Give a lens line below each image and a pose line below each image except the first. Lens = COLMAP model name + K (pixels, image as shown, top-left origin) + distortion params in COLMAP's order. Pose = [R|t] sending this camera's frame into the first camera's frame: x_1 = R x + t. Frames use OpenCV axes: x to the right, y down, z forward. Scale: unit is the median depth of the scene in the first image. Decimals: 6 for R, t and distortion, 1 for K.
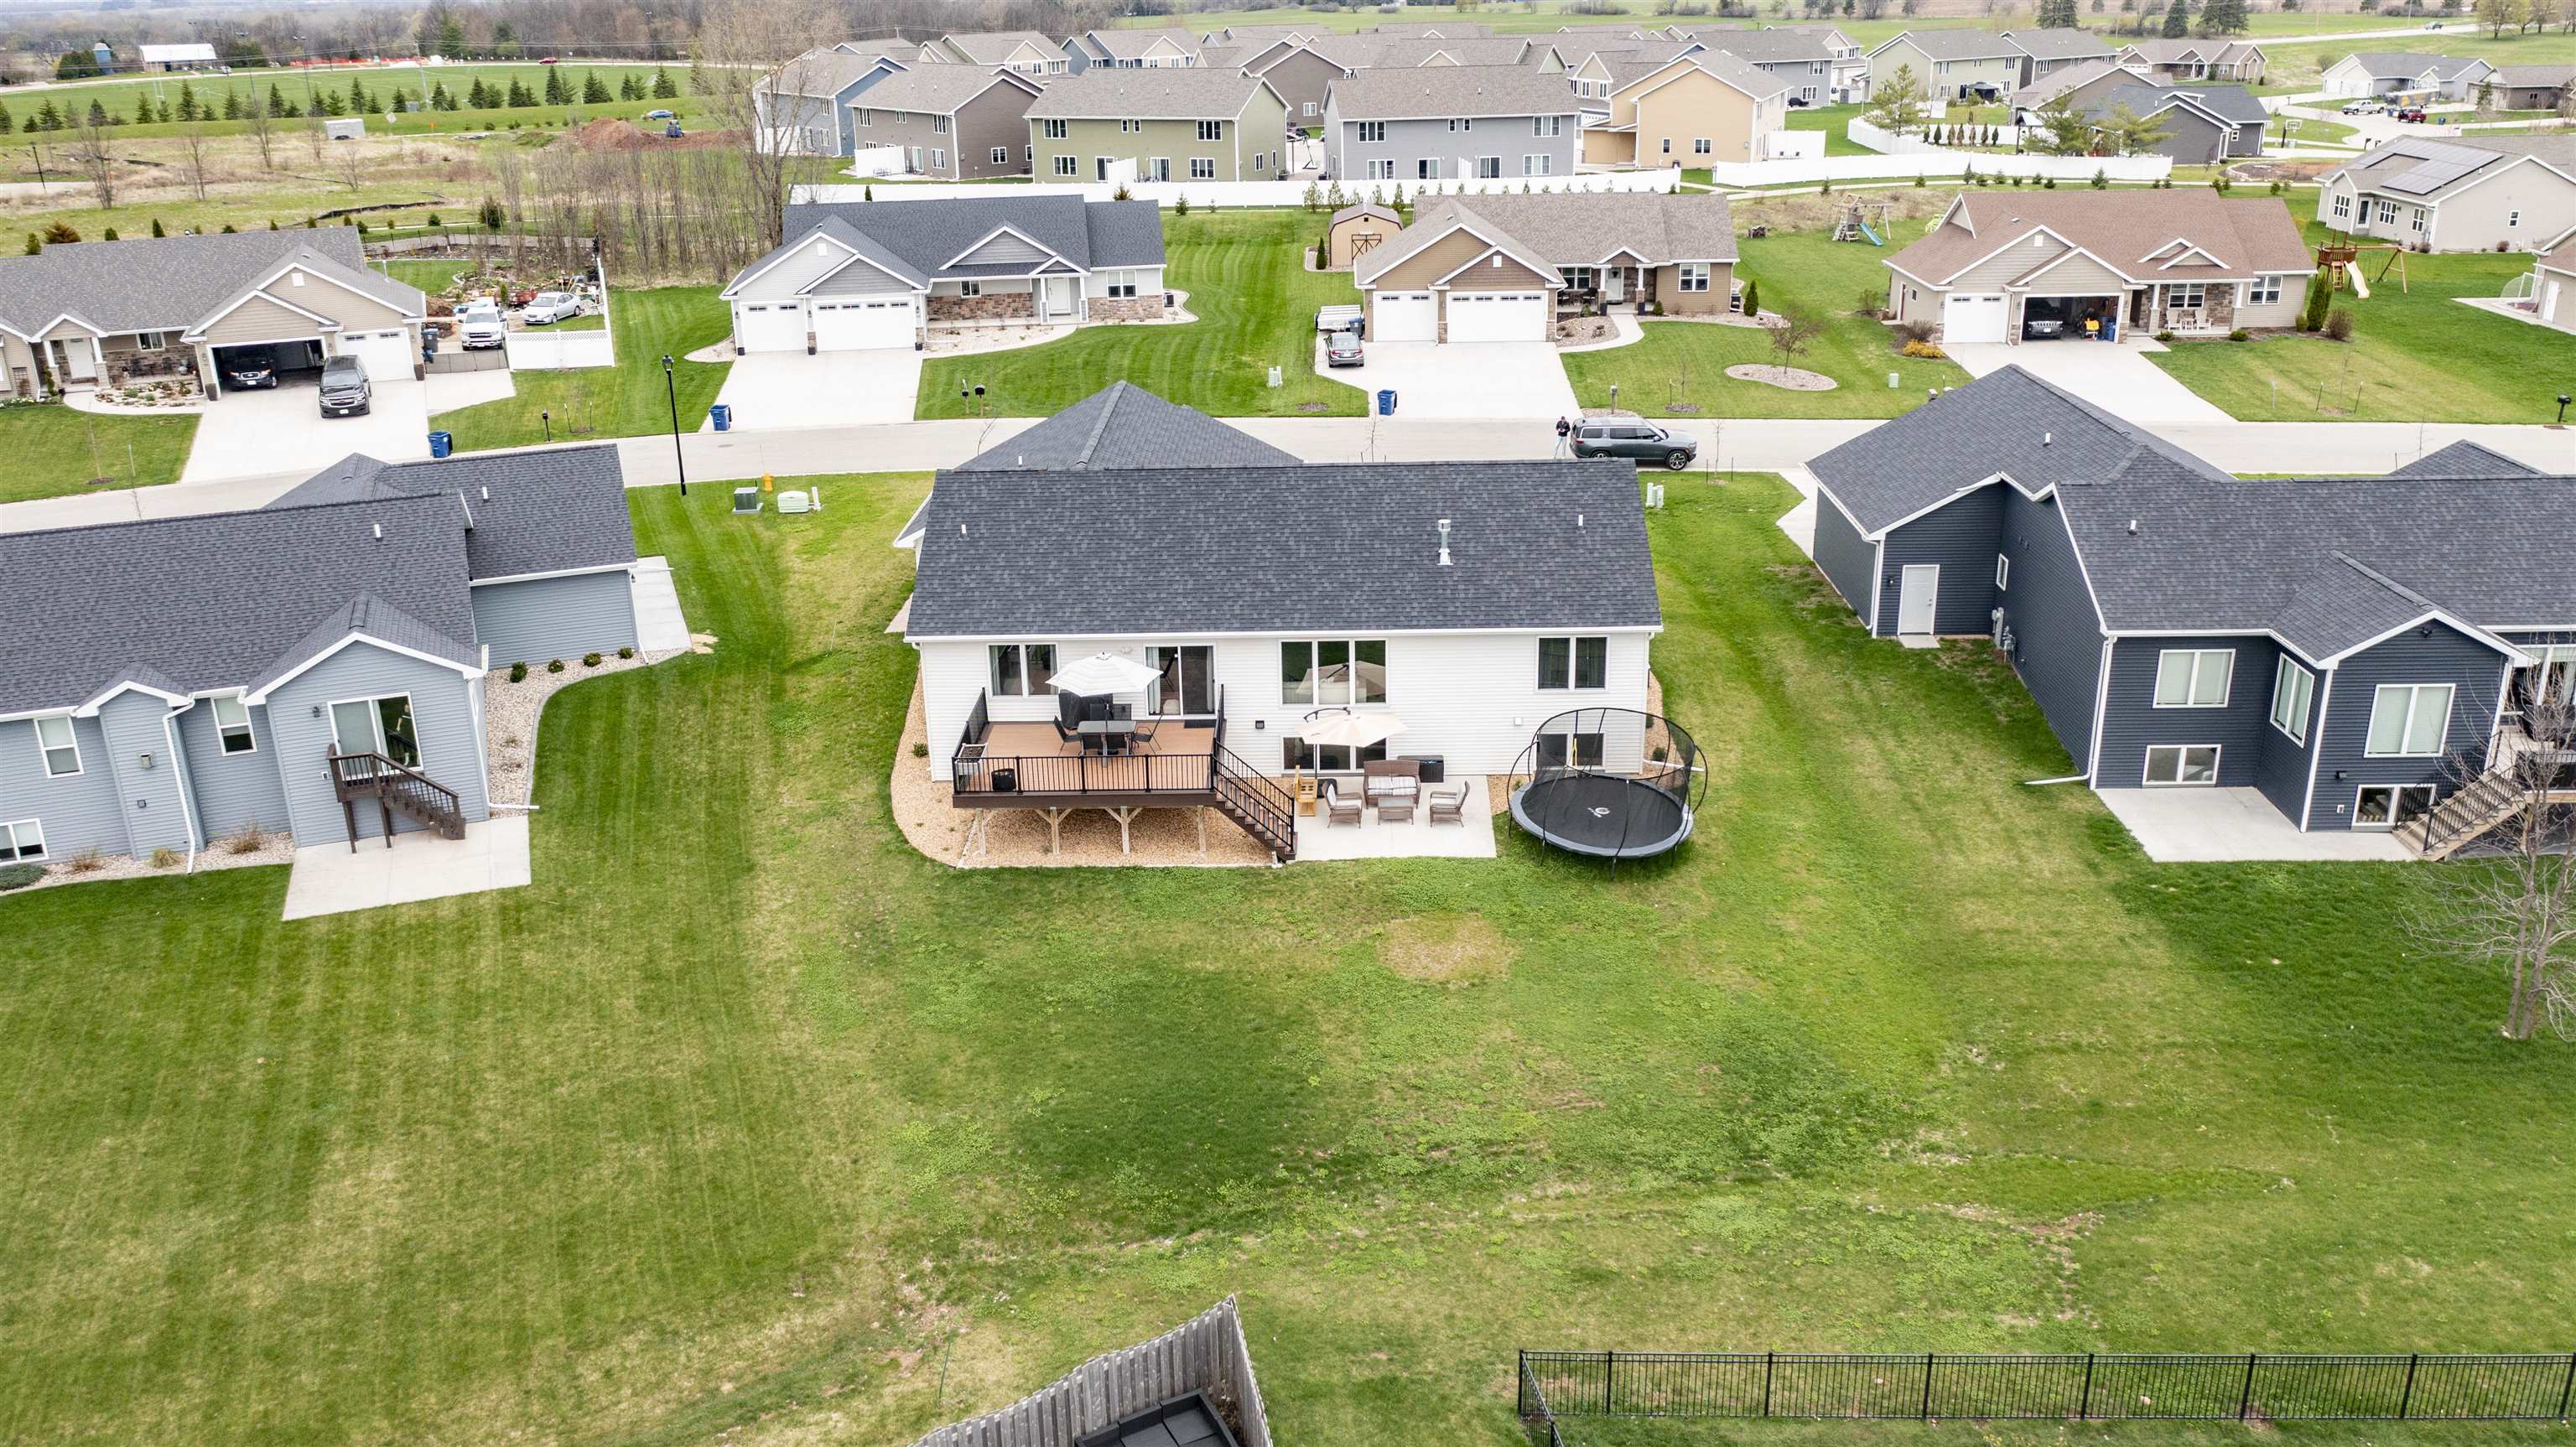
lens RADIAL K [[2027.9, 0, 1288.0], [0, 2027.9, 723.5], [0, 0, 1]] dist [-0.014304, 0.003387]
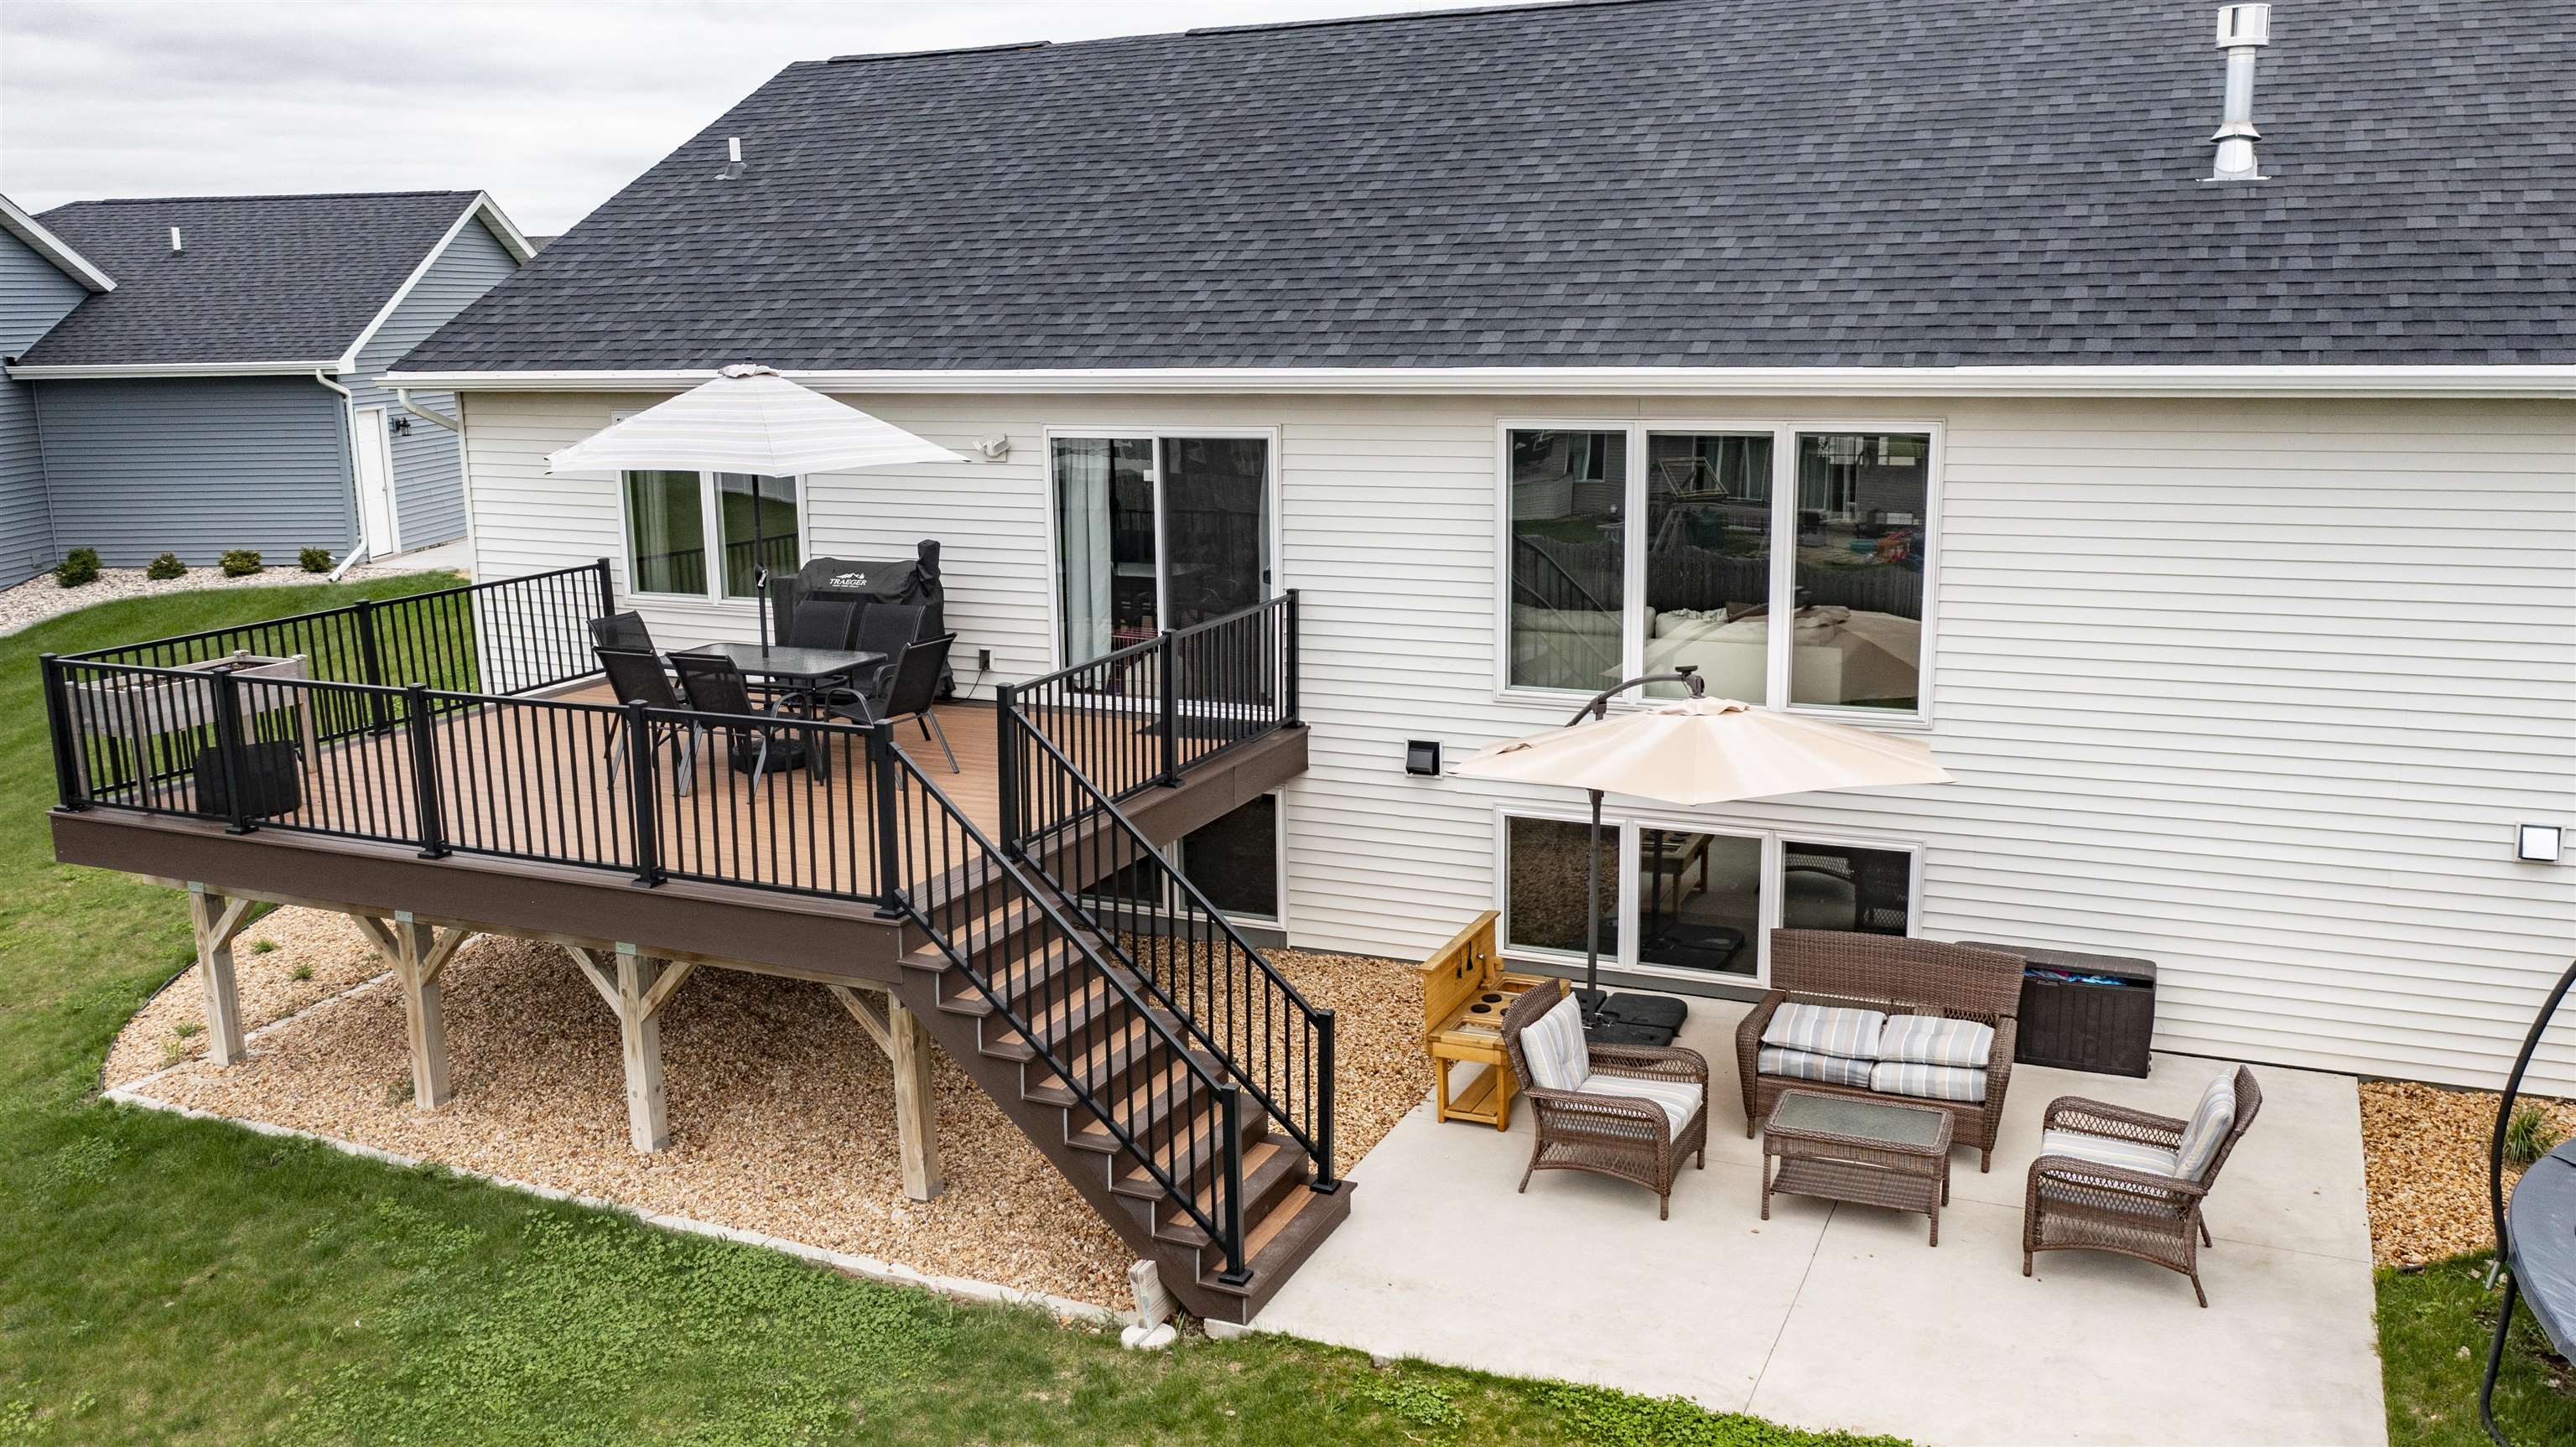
lens RADIAL K [[2033.4, 0, 1288.0], [0, 2033.4, 723.5], [0, 0, 1]] dist [-0.022359, 0.006782]
pose [[0.919631, 0.083685, -0.383765, 0.073786], [-0.139193, 0.983067, -0.119182, 0.031219], [0.367293, 0.163021, 0.915707, 0.768470]]
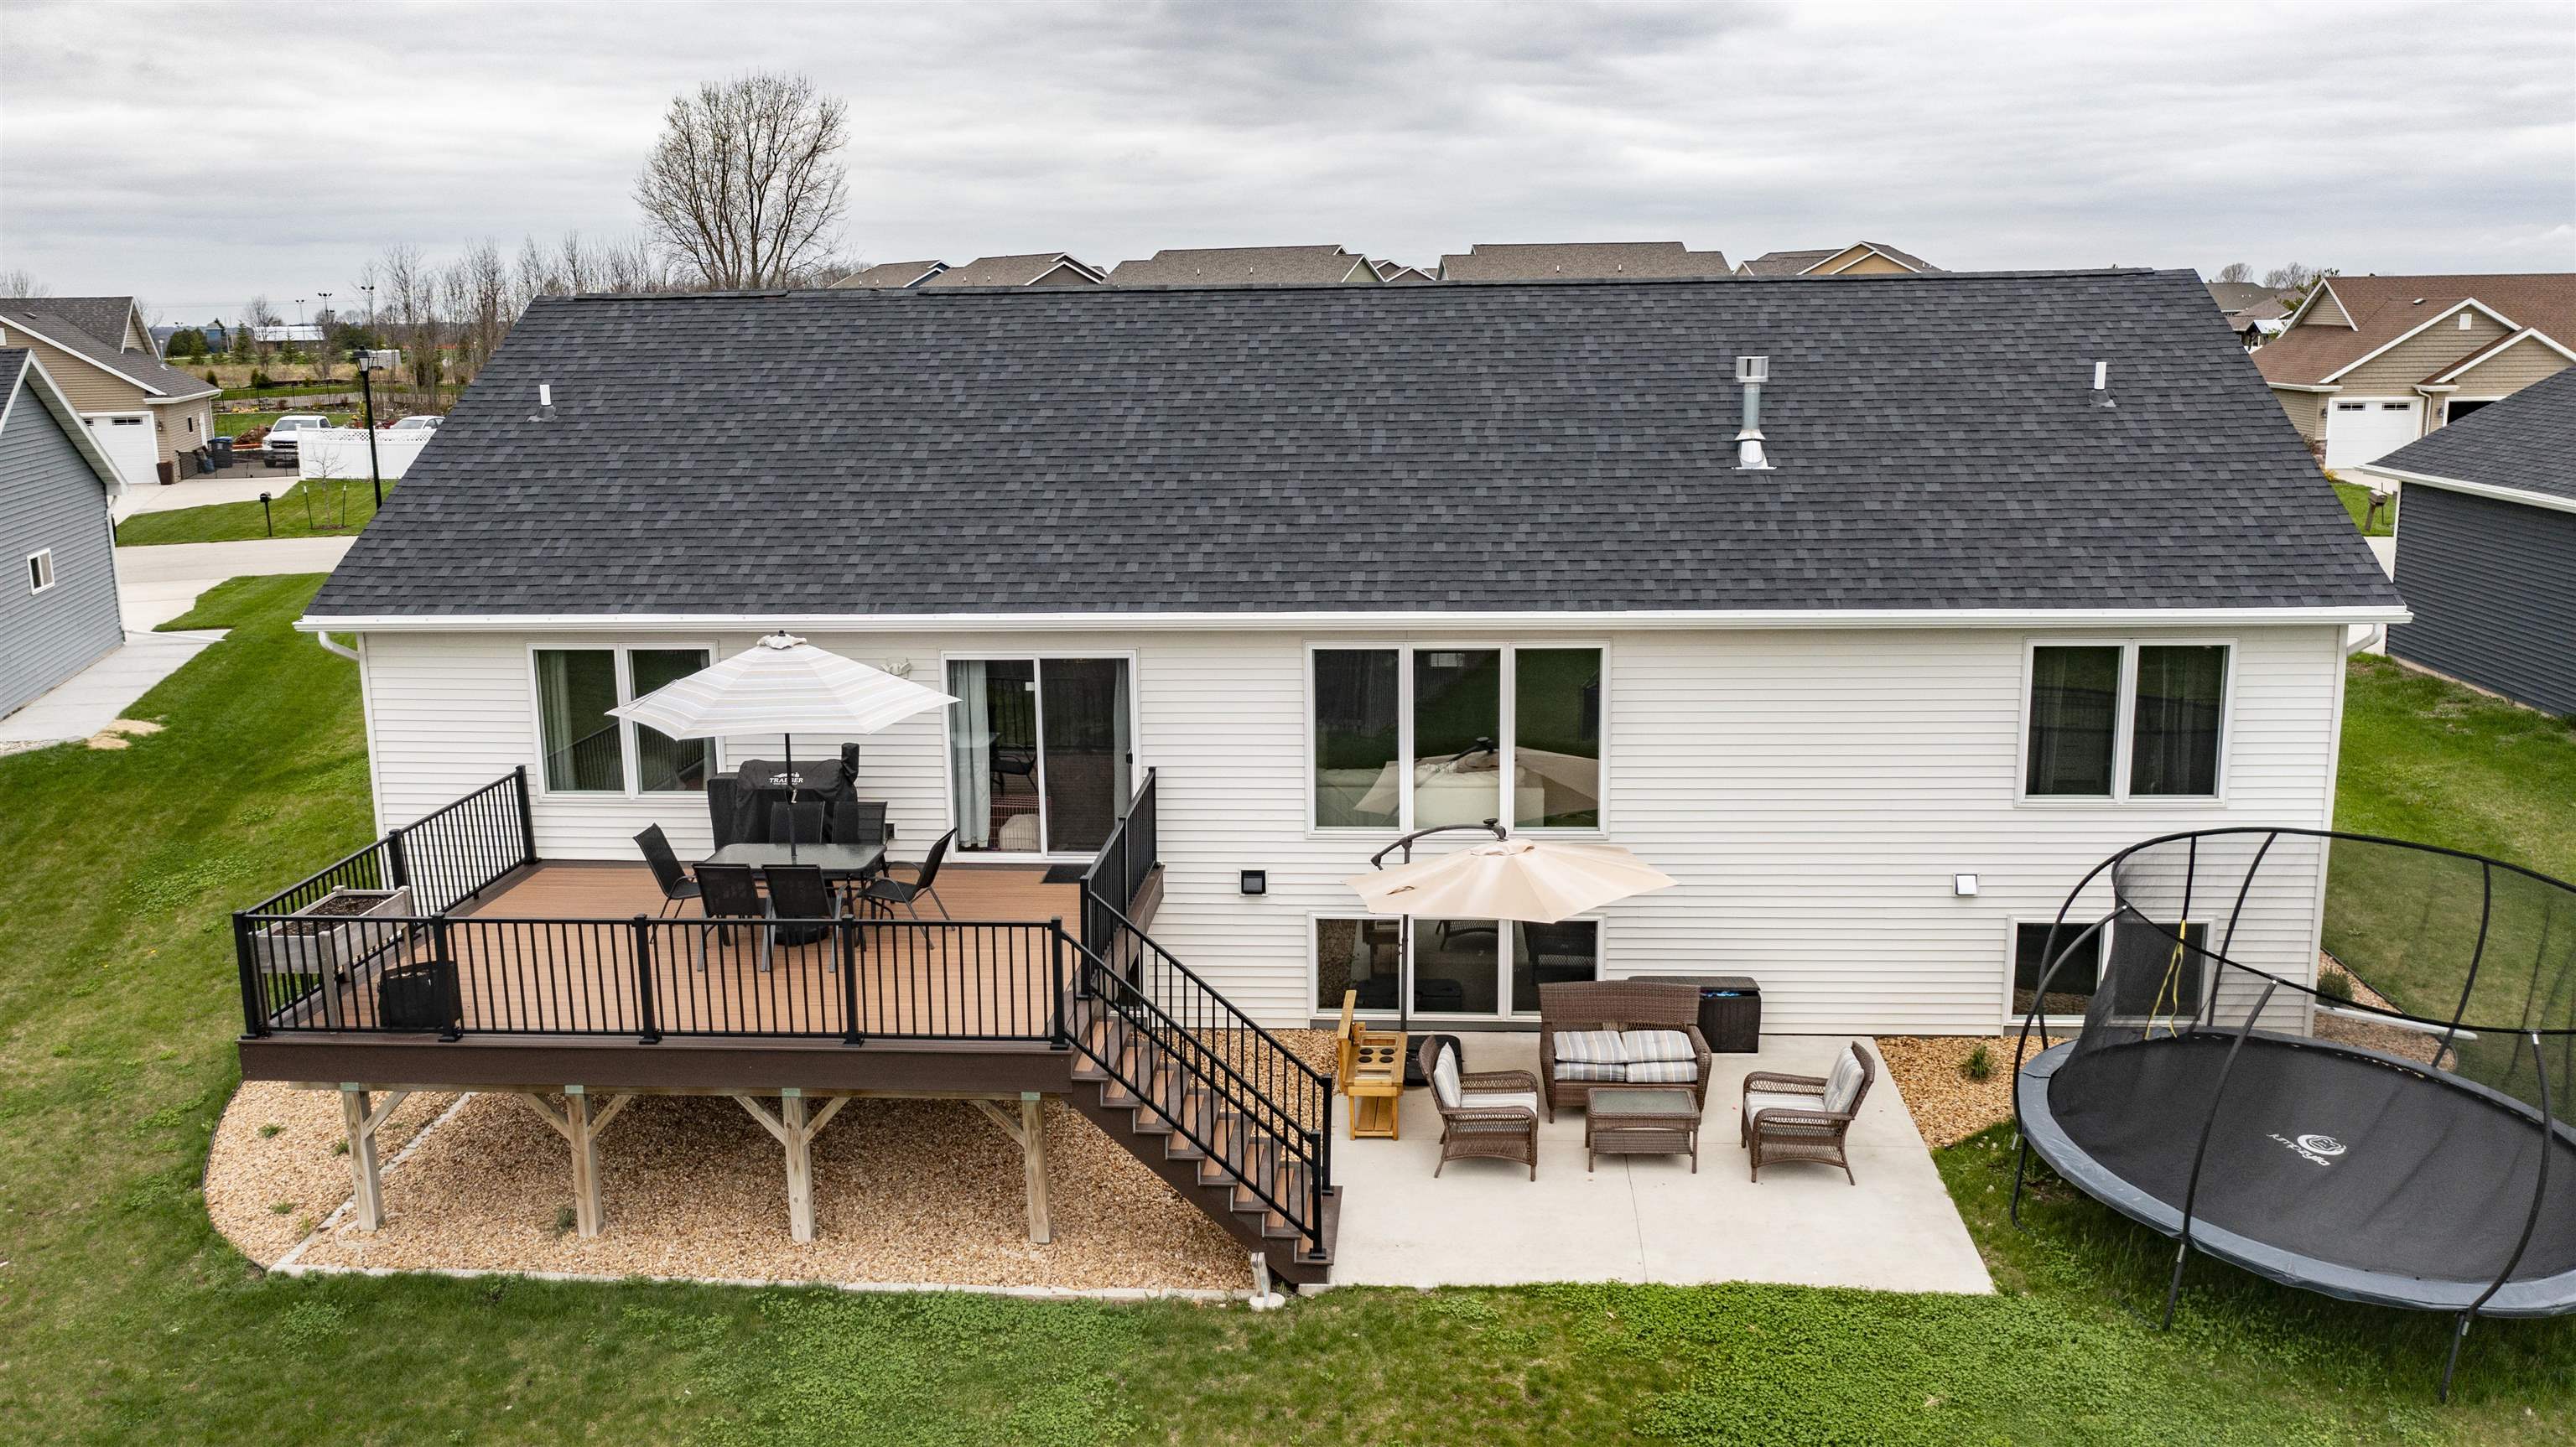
lens RADIAL K [[2031.3, 0, 1288.0], [0, 2031.3, 723.5], [0, 0, 1]] dist [-0.011975, -0.001561]
pose [[0.998540, 0.016241, -0.051513, 0.011263], [-0.024032, 0.987712, -0.154426, 0.029722], [0.048372, 0.155438, 0.986661, 0.648161]]
